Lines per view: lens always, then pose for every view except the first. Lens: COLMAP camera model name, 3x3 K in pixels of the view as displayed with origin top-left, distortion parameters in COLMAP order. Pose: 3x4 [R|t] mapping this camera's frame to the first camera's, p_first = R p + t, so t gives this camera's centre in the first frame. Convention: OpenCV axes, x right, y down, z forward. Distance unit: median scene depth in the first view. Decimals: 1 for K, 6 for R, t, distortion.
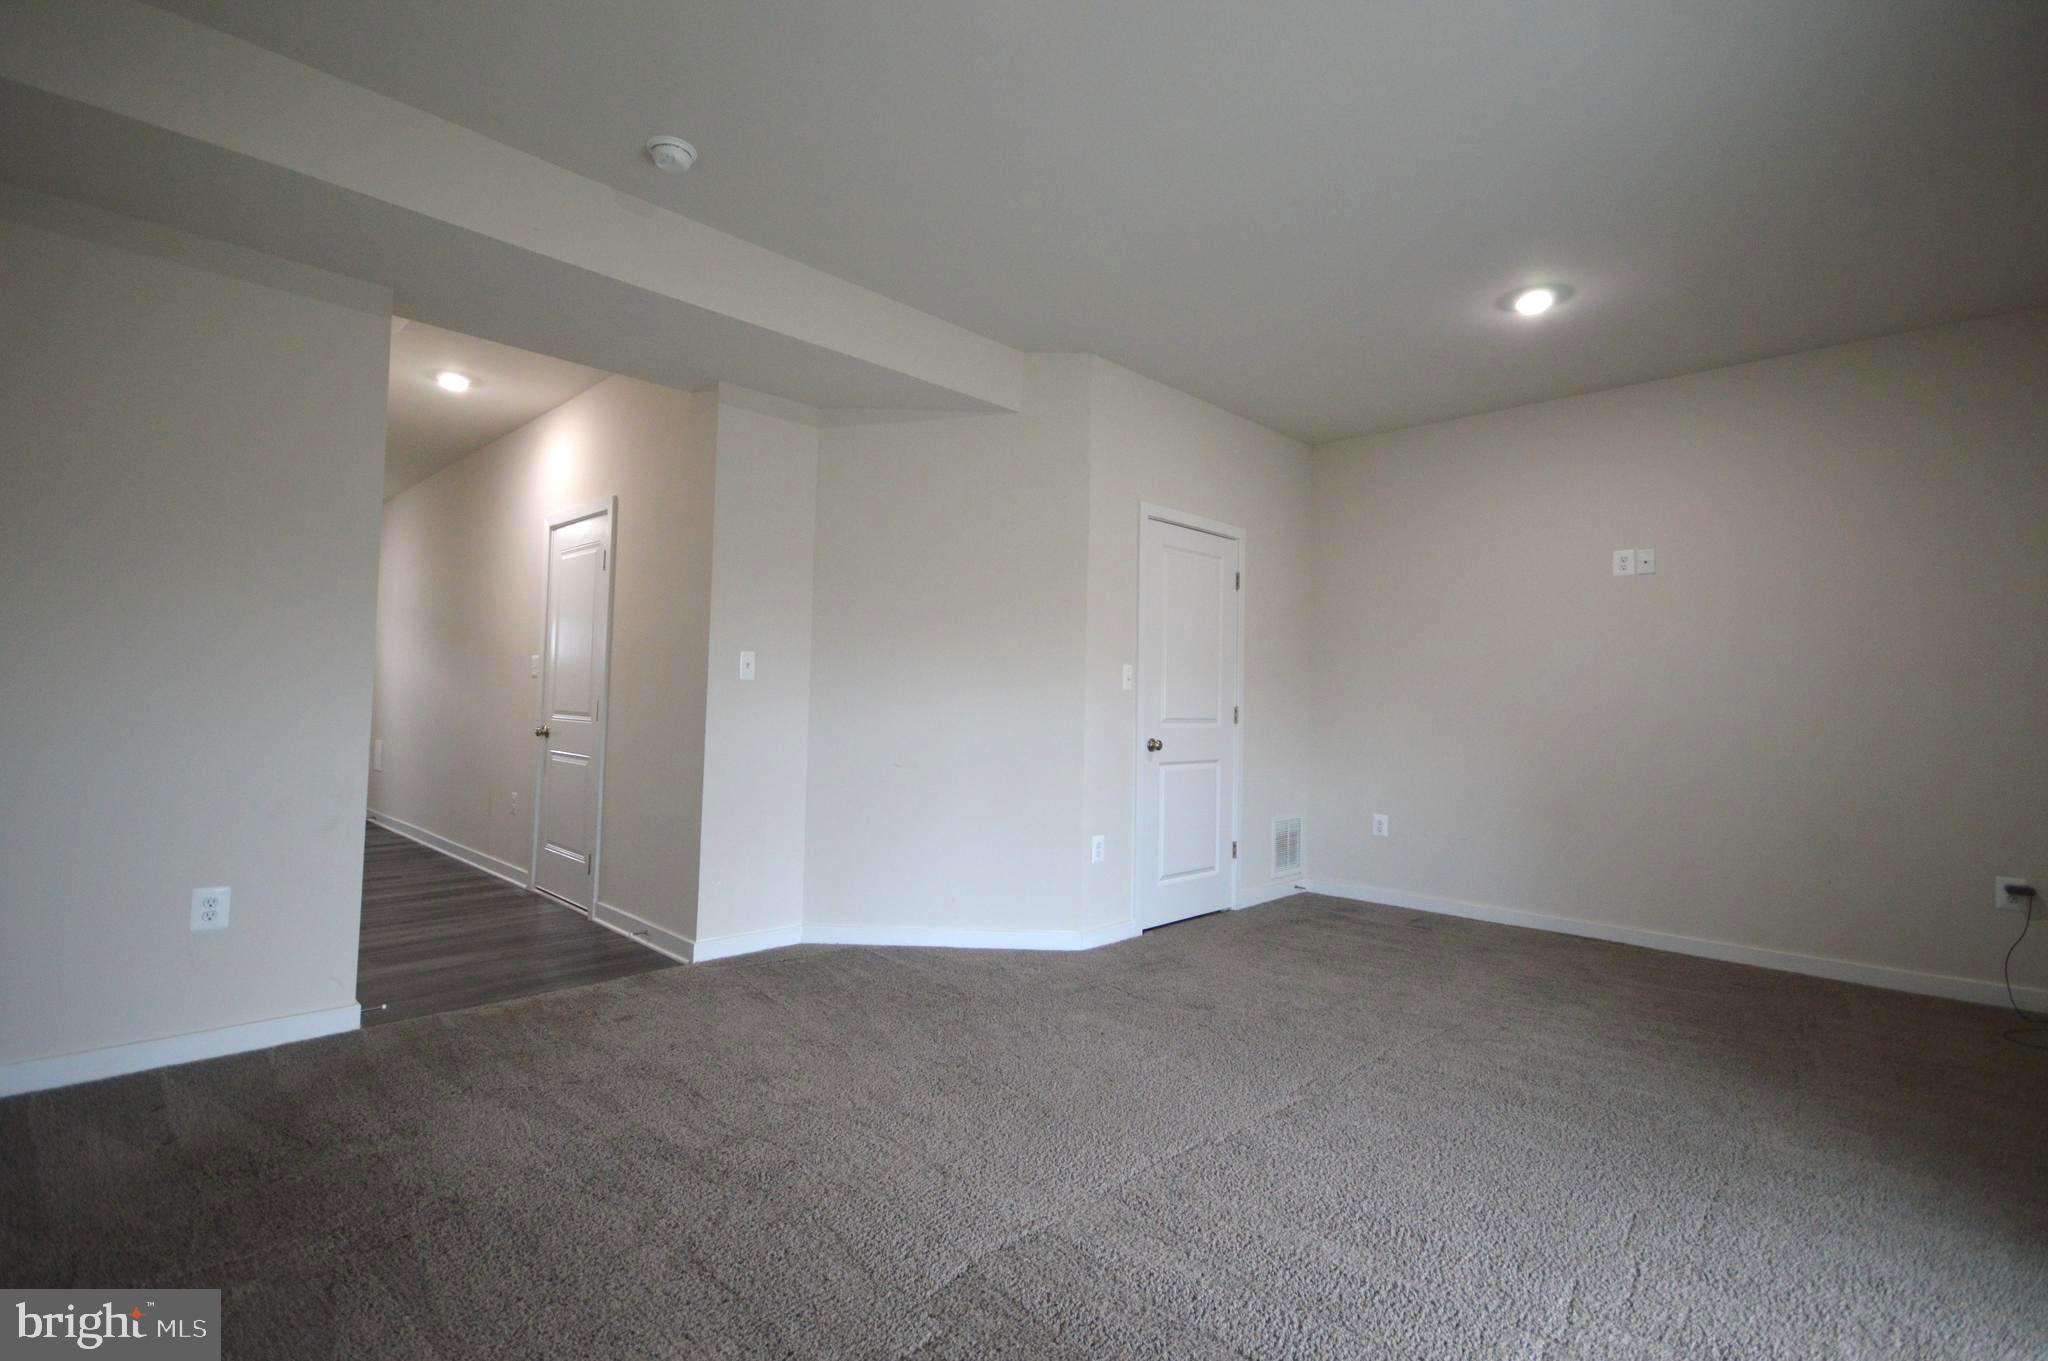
lens RADIAL K [[939.8, 0, 1021.0], [0, 939.8, 671.1], [0, 0, 1]] dist [0.023222, -0.010619]
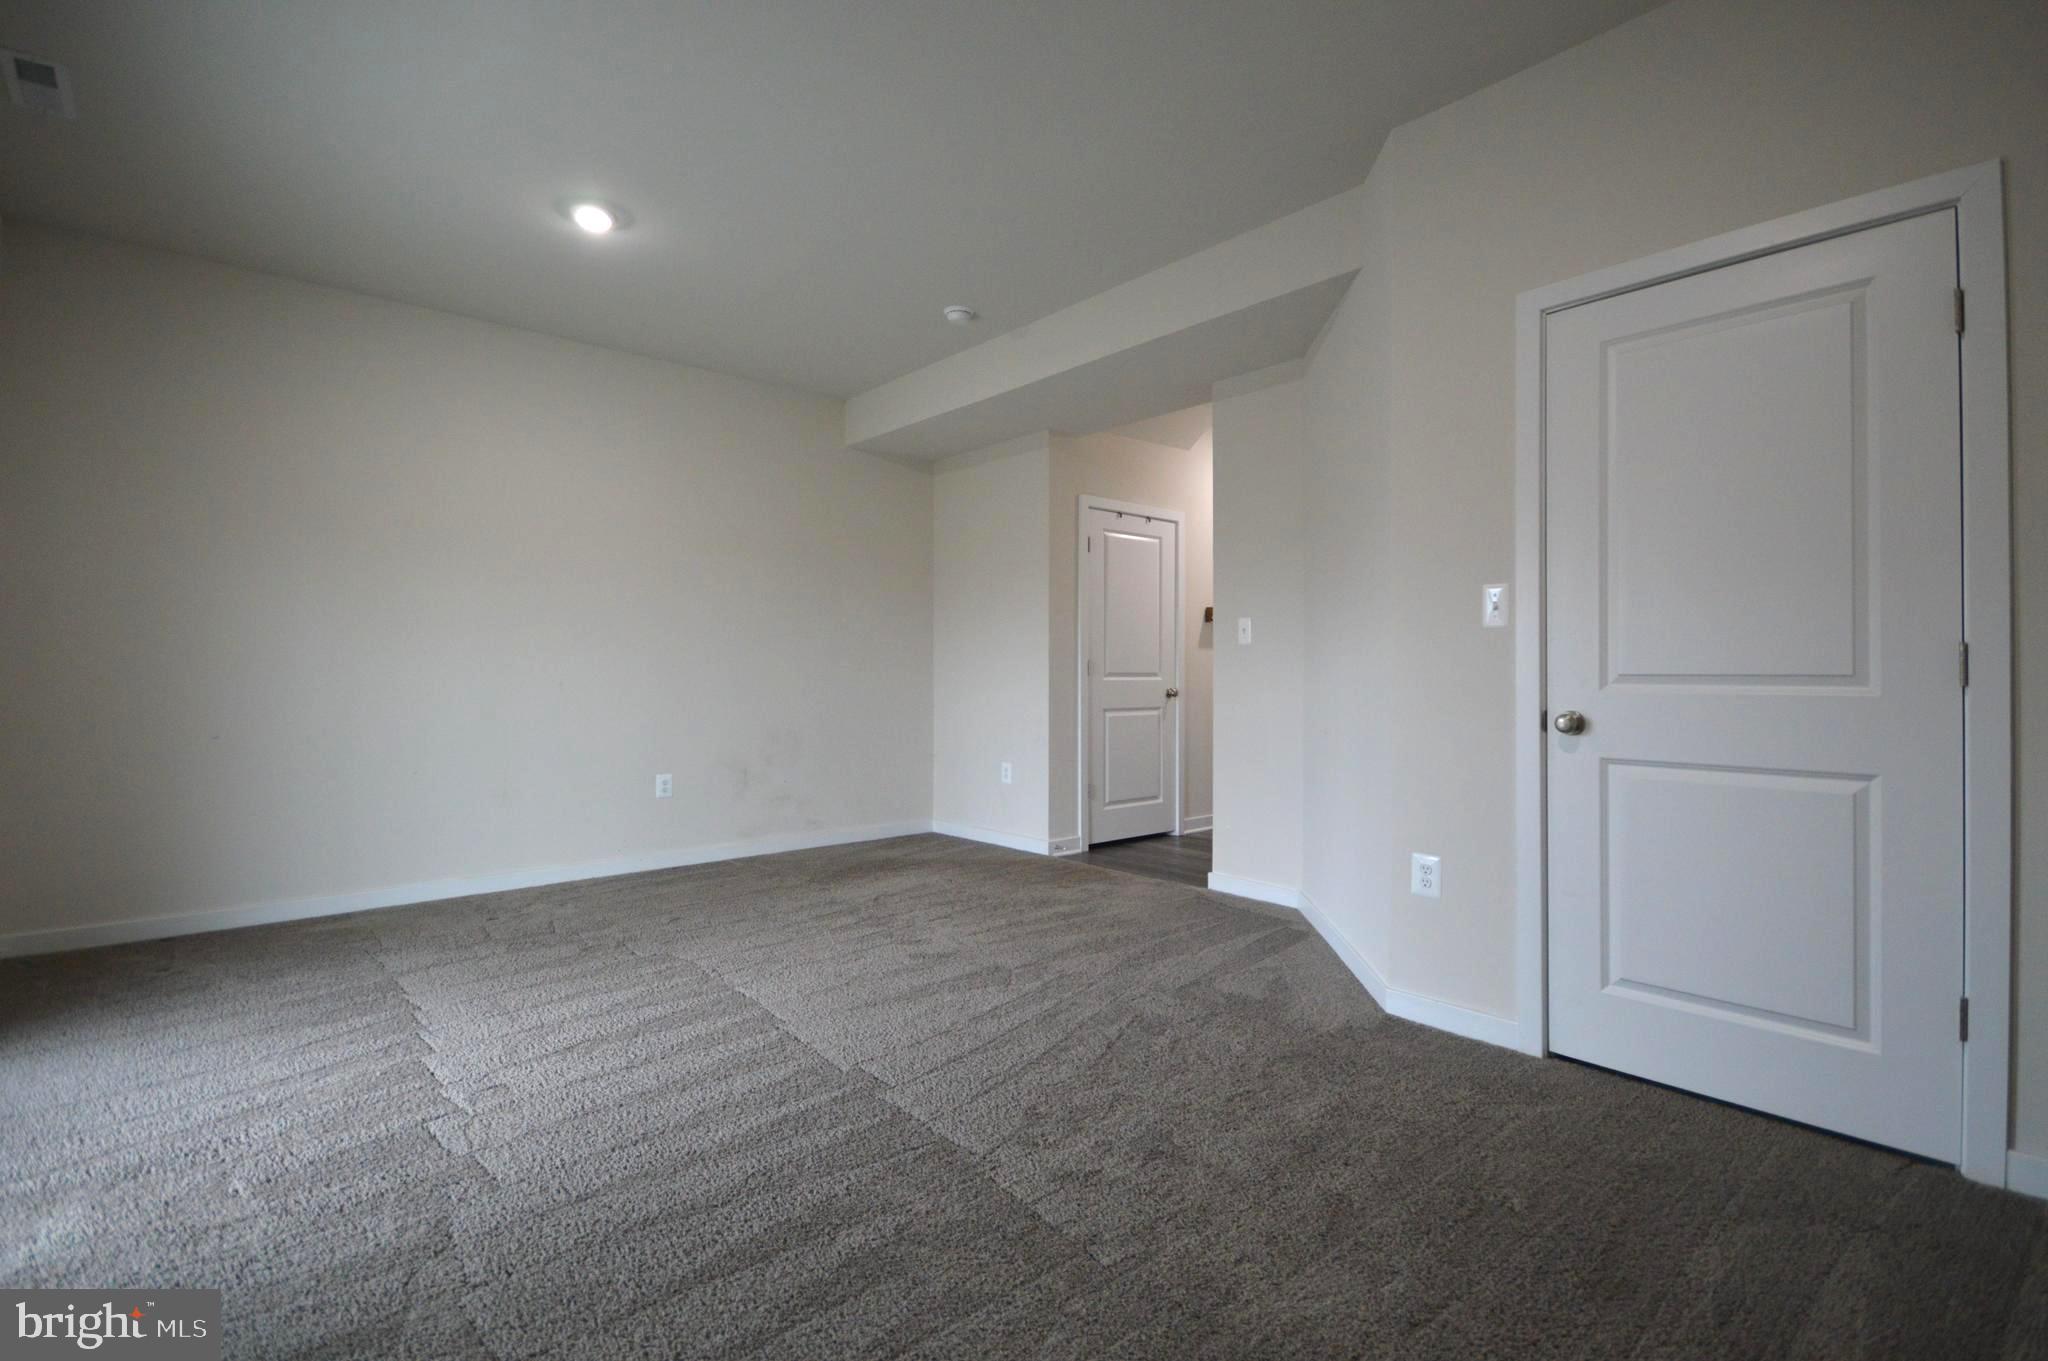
lens RADIAL K [[939.8, 0, 1021.0], [0, 939.8, 671.1], [0, 0, 1]] dist [0.023222, -0.010619]
pose [[-0.055988, -0.024282, -0.998136, 0.752377], [0.027990, 0.999273, -0.025880, 0.057275], [0.998039, -0.029387, -0.055268, 0.762081]]
